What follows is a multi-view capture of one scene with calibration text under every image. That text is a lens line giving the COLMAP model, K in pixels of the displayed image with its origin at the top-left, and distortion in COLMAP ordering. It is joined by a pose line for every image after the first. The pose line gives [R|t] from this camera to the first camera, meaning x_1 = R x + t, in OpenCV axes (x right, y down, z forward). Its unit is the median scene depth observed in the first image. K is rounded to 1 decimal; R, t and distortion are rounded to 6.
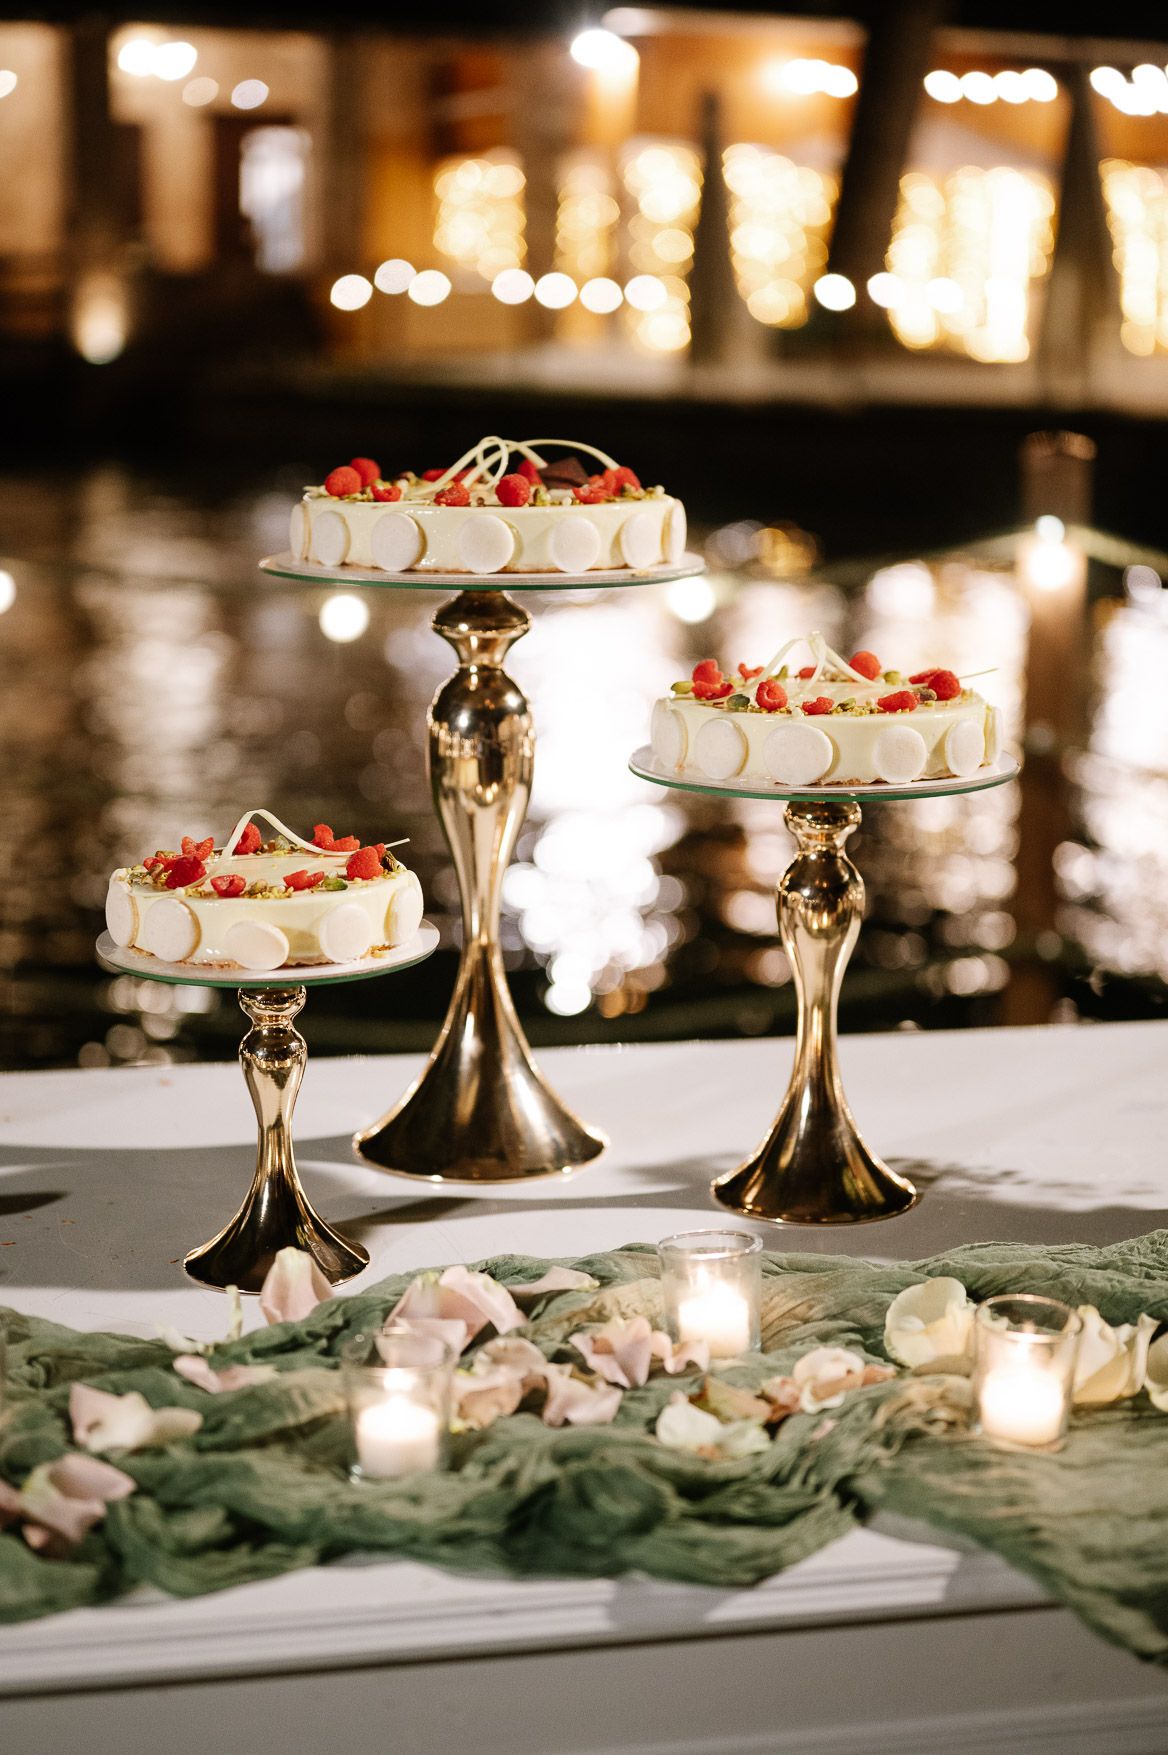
lens RADIAL K [[2727.0, 0, 617.9], [0, 2727.0, 878.6], [0, 0, 1]] dist [0.011798, -0.125518]
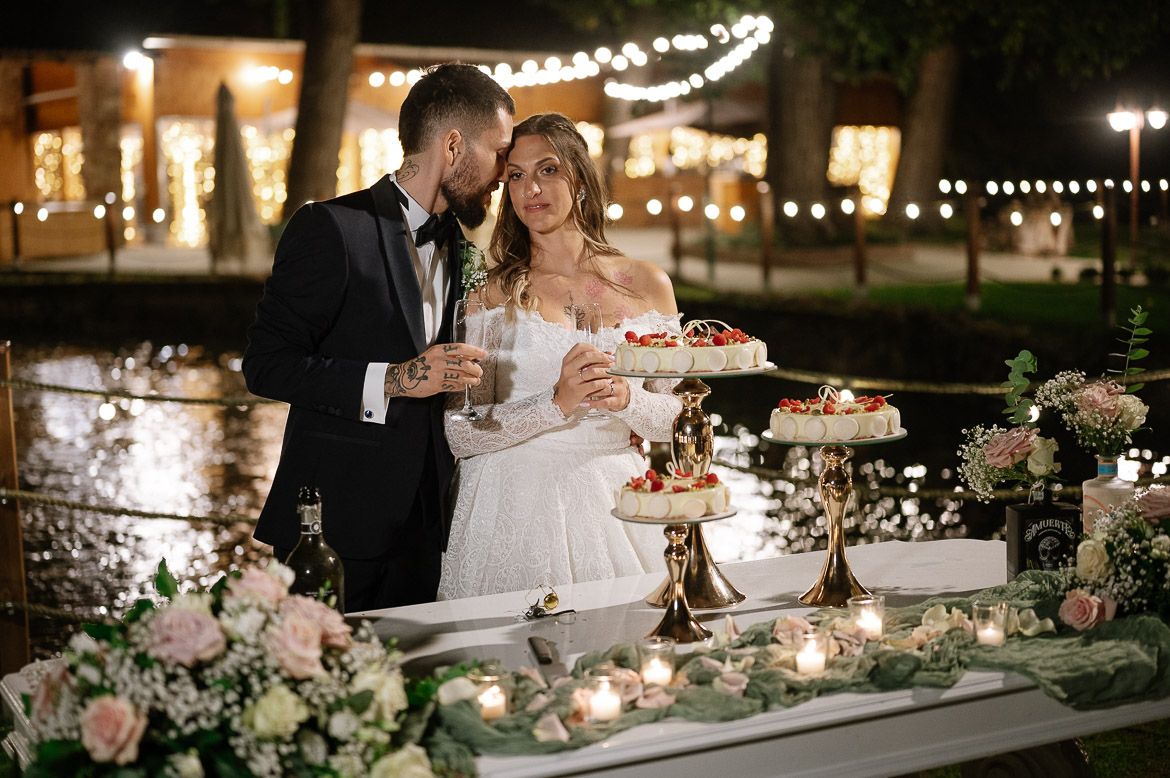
lens RADIAL K [[1818.0, 0, 585.0], [0, 1818.0, 389.0], [0, 0, 1]] dist [0.011798, -0.125518]
pose [[0.961461, -0.063686, 0.267464, -0.769280], [0.091323, 0.991545, -0.092184, 0.067921], [-0.259332, 0.113057, 0.959148, -0.790923]]
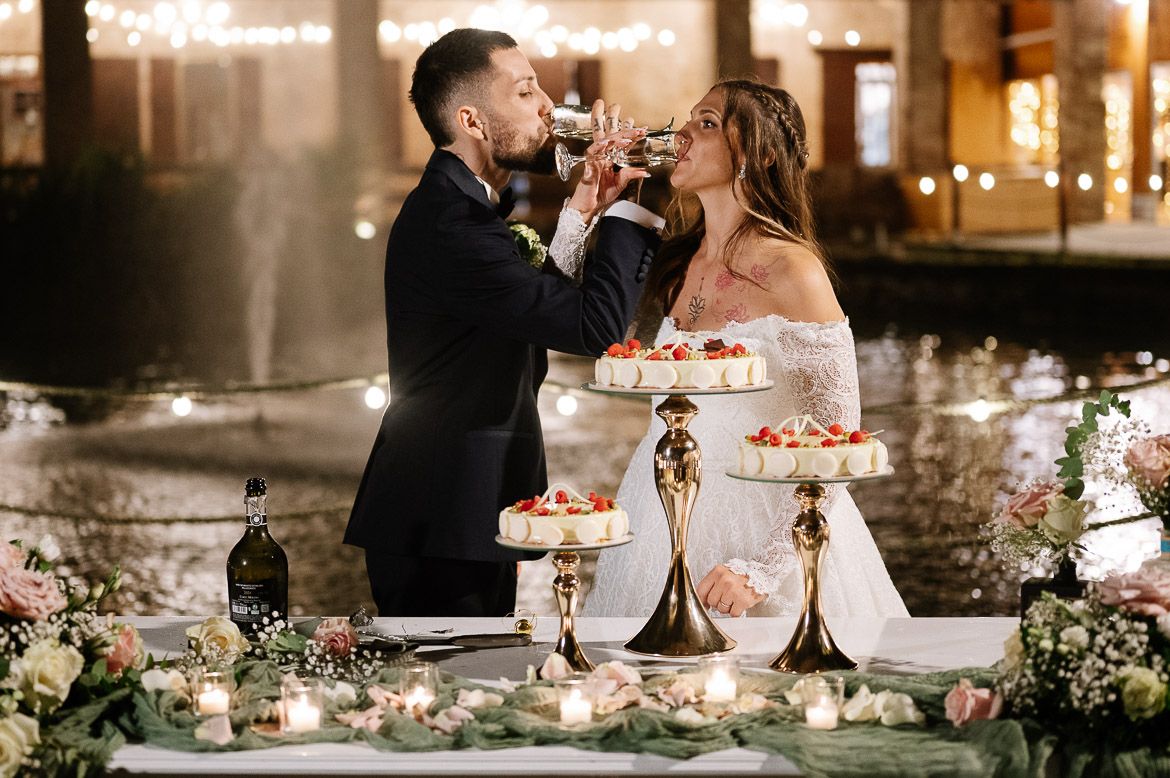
lens RADIAL K [[2271.1, 0, 585.0], [0, 2271.1, 389.0], [0, 0, 1]] dist [0.085265, -0.081594]
pose [[0.965264, 0.001915, -0.261269, 0.474583], [-0.032346, 0.993156, -0.112225, 0.133404], [0.259266, 0.116778, 0.958720, -1.081346]]
